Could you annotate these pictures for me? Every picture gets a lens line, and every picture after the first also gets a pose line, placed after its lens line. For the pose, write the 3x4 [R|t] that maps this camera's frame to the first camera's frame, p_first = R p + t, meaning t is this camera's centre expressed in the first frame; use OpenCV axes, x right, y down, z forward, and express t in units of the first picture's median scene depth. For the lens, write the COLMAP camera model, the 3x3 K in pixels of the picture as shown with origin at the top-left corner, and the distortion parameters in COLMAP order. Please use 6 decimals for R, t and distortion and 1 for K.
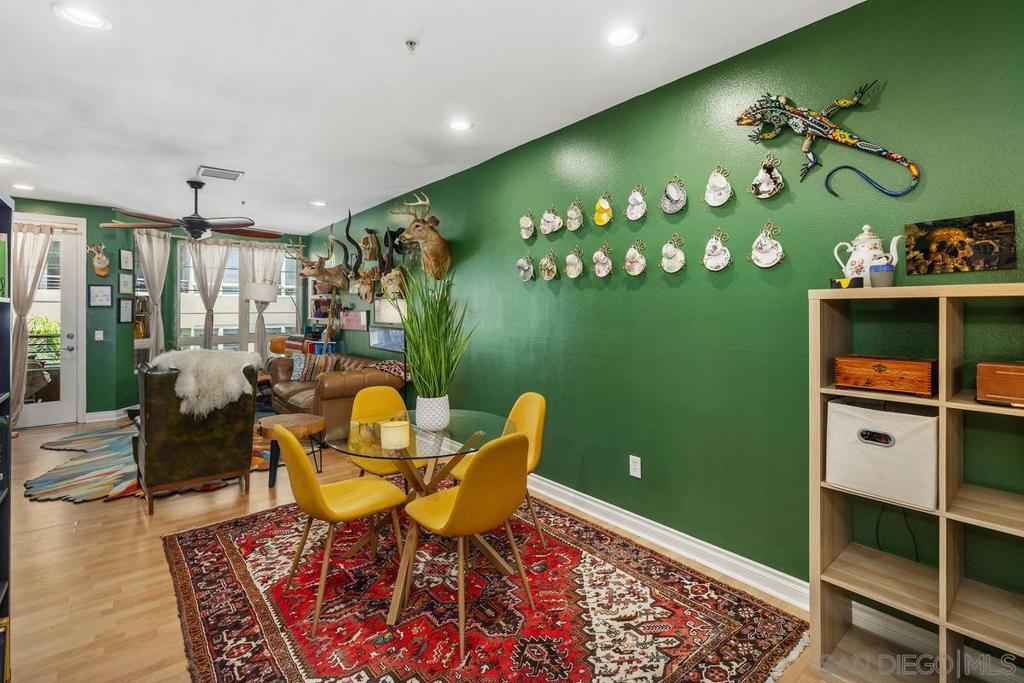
lens RADIAL K [[468.4, 0, 516.8], [0, 468.4, 306.7], [0, 0, 1]] dist [-0.002215, 0.000018]
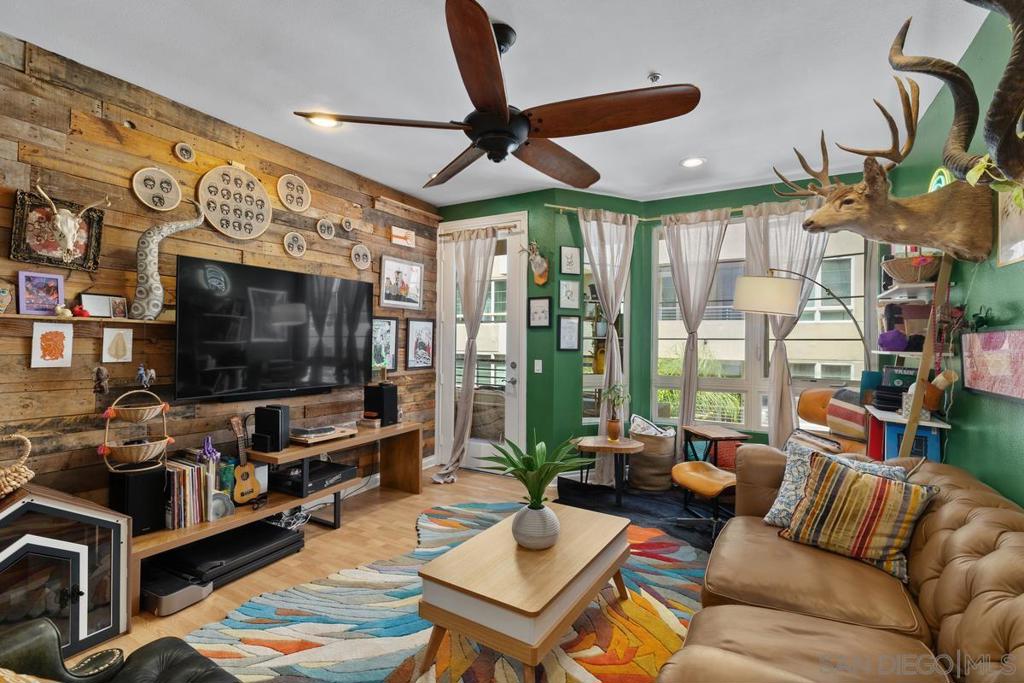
lens RADIAL K [[468.4, 0, 505.7], [0, 468.4, 342.6], [0, 0, 1]] dist [-0.002215, 0.000018]
pose [[0.344019, 0.009822, -0.938911, -0.233704], [-0.004142, 0.999951, 0.008943, 0.019067], [0.938954, 0.000812, 0.344043, 0.750633]]
